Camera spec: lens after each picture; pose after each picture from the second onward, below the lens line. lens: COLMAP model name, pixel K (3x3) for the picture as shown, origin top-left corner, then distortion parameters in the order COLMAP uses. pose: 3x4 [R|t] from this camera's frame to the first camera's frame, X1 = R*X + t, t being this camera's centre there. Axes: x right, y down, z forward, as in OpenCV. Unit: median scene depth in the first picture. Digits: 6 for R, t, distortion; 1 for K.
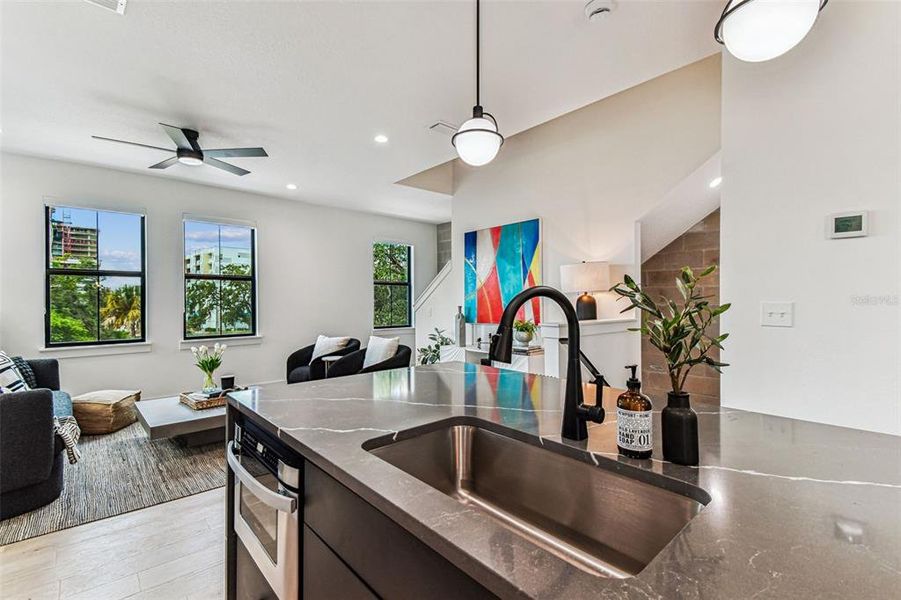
lens RADIAL K [[406.4, 0, 452.6], [0, 406.4, 306.9], [0, 0, 1]] dist [0.073238, -0.038184]
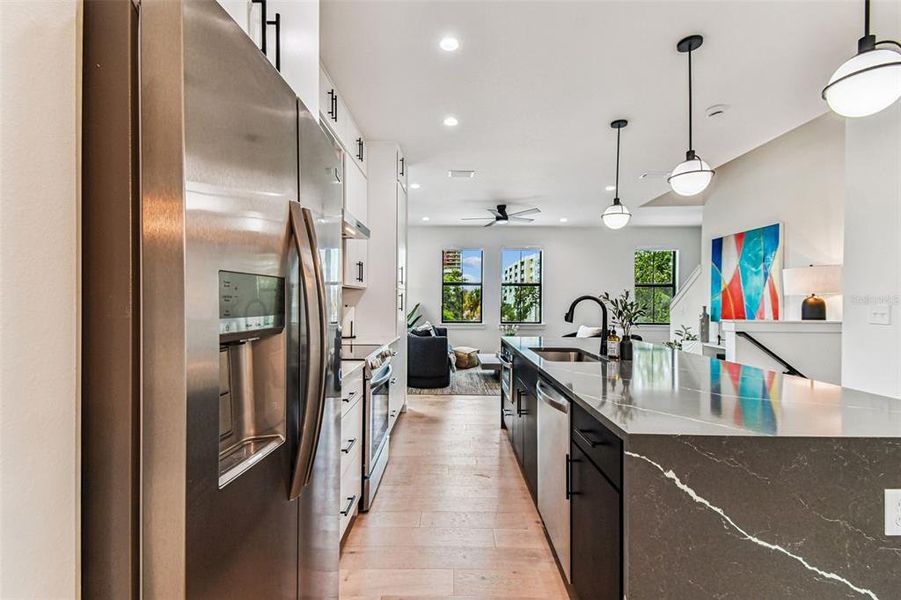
lens RADIAL K [[406.4, 0, 452.6], [0, 406.4, 306.9], [0, 0, 1]] dist [0.073238, -0.038184]
pose [[0.750901, 0.019385, -0.660130, 0.261276], [-0.017684, 0.999801, 0.009245, 0.002222], [0.660178, 0.004732, 0.751094, -0.320472]]
